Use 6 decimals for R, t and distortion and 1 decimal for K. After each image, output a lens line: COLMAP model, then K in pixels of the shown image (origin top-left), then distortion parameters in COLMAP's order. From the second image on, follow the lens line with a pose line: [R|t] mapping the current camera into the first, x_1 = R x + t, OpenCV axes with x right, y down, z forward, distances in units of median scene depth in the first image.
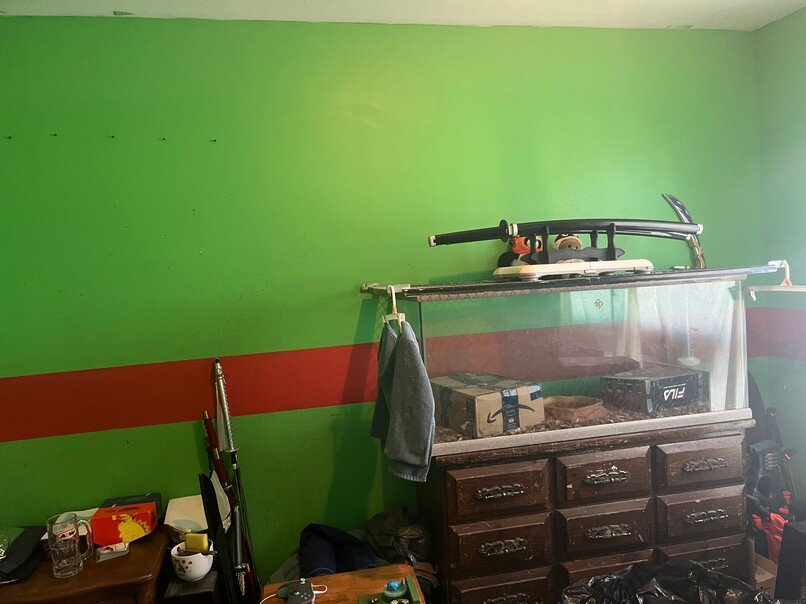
lens RADIAL K [[614.1, 0, 403.0], [0, 614.1, 302.0], [0, 0, 1]] dist [0.008613, -0.004838]
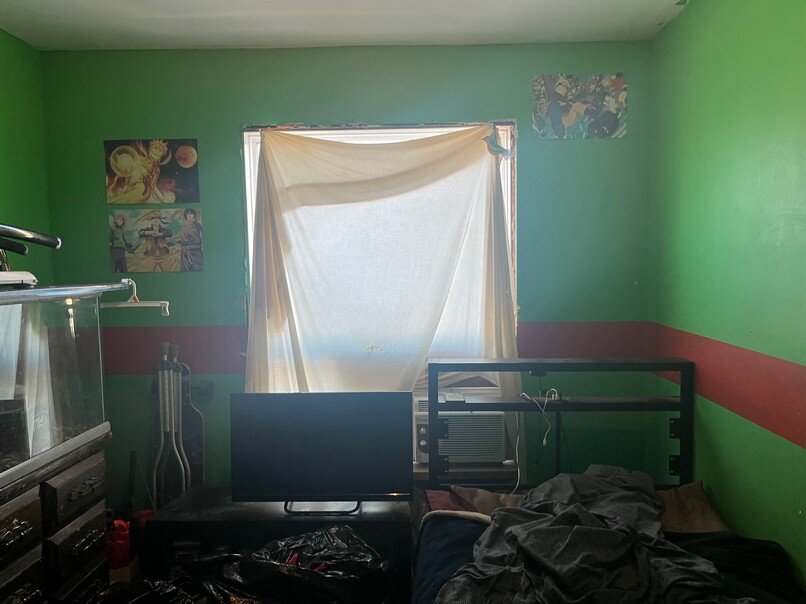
lens RADIAL K [[614.1, 0, 403.0], [0, 614.1, 302.0], [0, 0, 1]] dist [0.008613, -0.004838]
pose [[0.290811, -0.005405, 0.956765, -0.282259], [0.050313, 0.998687, -0.009651, 0.008587], [-0.955457, 0.050945, 0.290702, 0.233034]]
